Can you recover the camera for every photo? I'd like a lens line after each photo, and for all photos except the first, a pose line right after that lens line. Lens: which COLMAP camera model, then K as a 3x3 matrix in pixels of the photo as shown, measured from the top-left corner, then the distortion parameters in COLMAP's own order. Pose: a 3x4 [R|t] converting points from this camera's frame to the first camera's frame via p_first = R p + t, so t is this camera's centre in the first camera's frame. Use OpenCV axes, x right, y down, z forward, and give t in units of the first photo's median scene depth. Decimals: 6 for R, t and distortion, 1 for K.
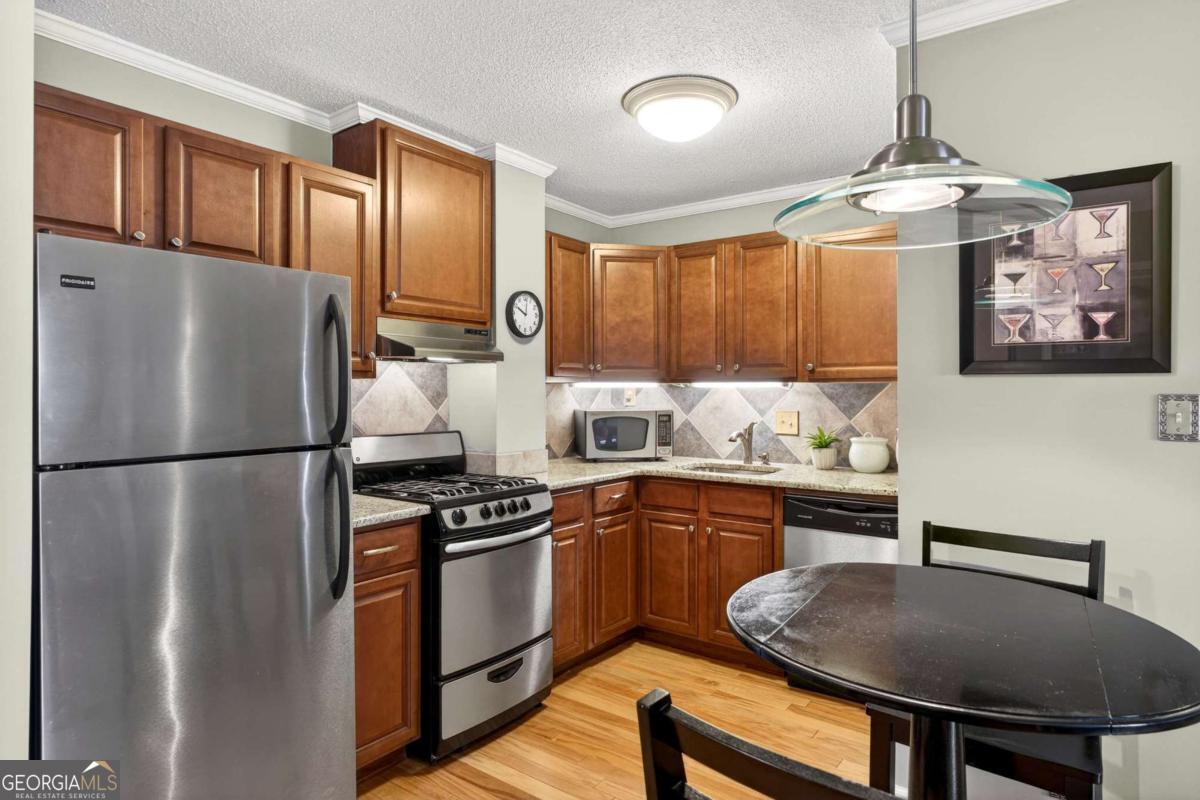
lens RADIAL K [[679.9, 0, 607.9], [0, 679.9, 389.4], [0, 0, 1]] dist [0.000566, 0.000148]
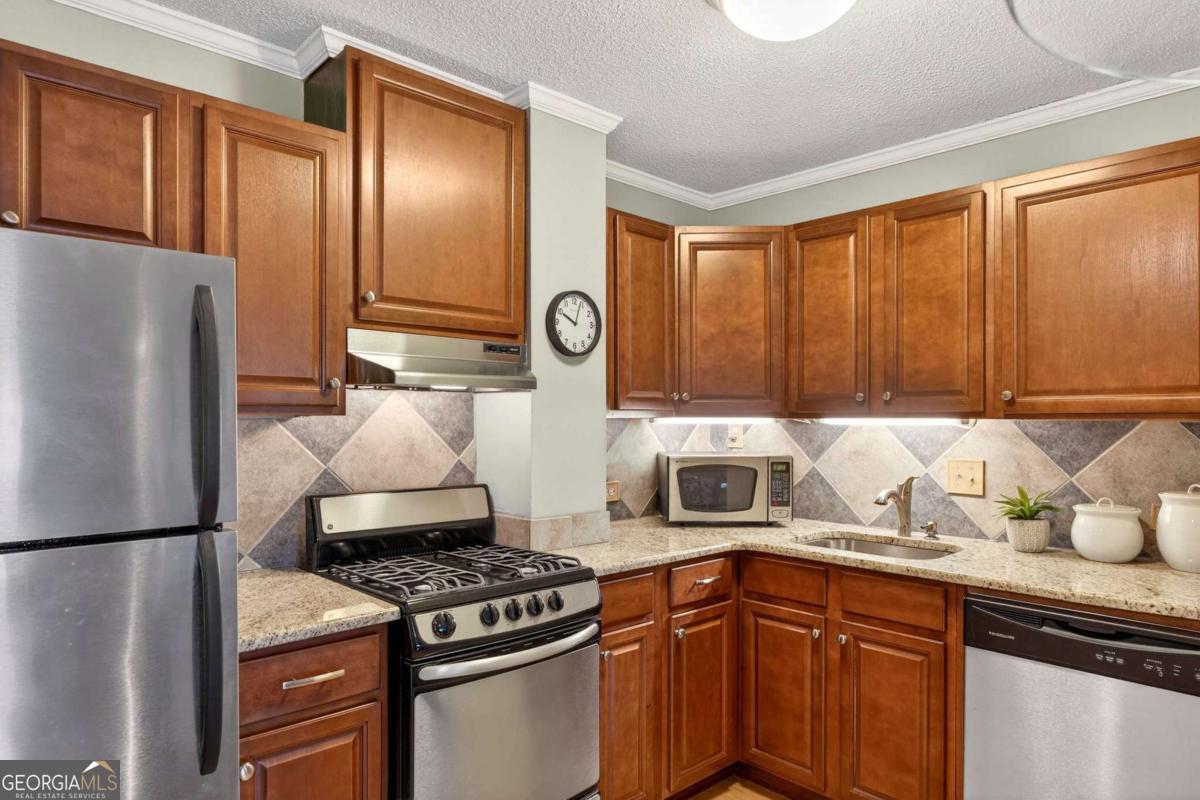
lens RADIAL K [[734.3, 0, 593.5], [0, 734.3, 420.5], [0, 0, 1]] dist [0.000655, -0.001054]
pose [[0.981050, 0.002895, -0.193735, 0.046718], [-0.002038, 0.999987, 0.004624, -0.011630], [0.193746, -0.004141, 0.981043, 0.238642]]
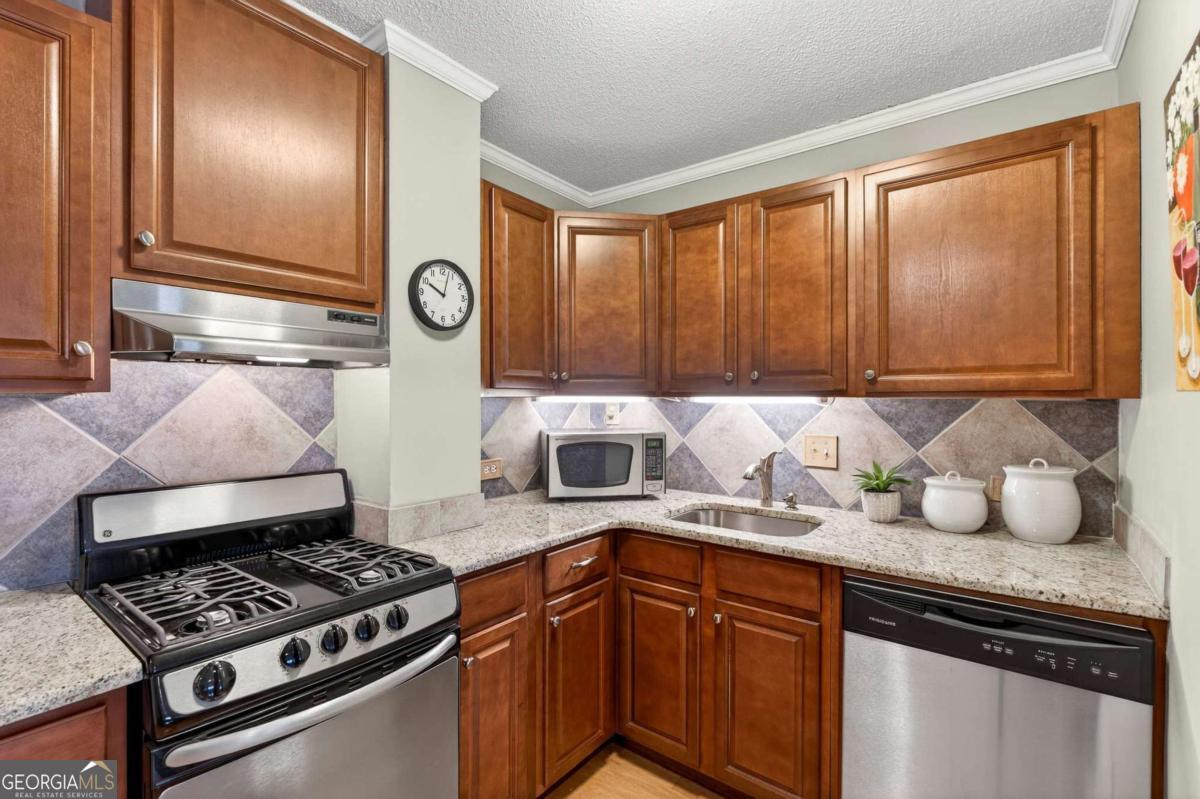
lens RADIAL K [[542.2, 0, 600.0], [0, 542.2, 399.5], [0, 0, 1]] dist [-0.003104, -0.000143]
pose [[0.999534, 0.001959, -0.030448, 0.048154], [-0.001885, 0.999995, 0.002437, -0.009321], [0.030453, -0.002379, 0.999533, 0.459789]]
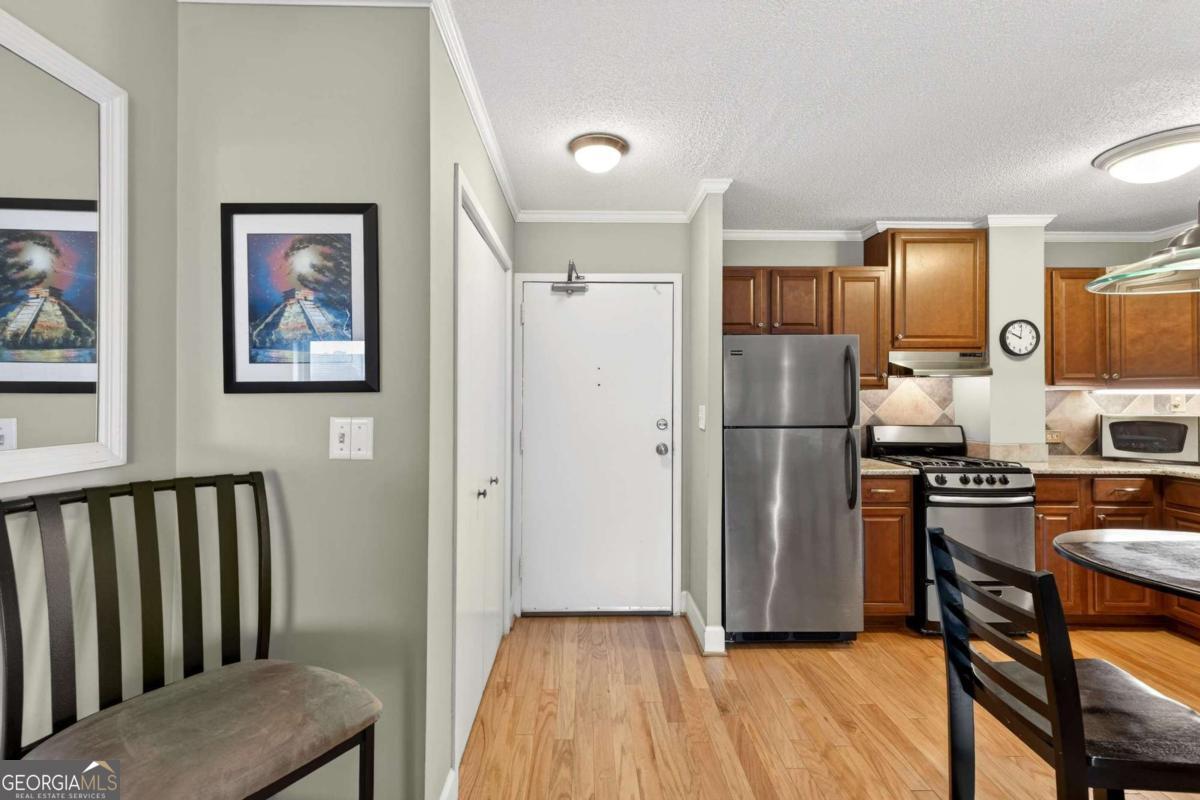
lens RADIAL K [[544.1, 0, 595.3], [0, 544.1, 393.4], [0, 0, 1]] dist [0.014329, 0.000202]
pose [[0.606213, -0.003384, -0.795295, 0.213069], [0.001228, 0.999994, -0.003319, -0.002342], [0.795301, 0.001035, 0.606214, -0.268279]]
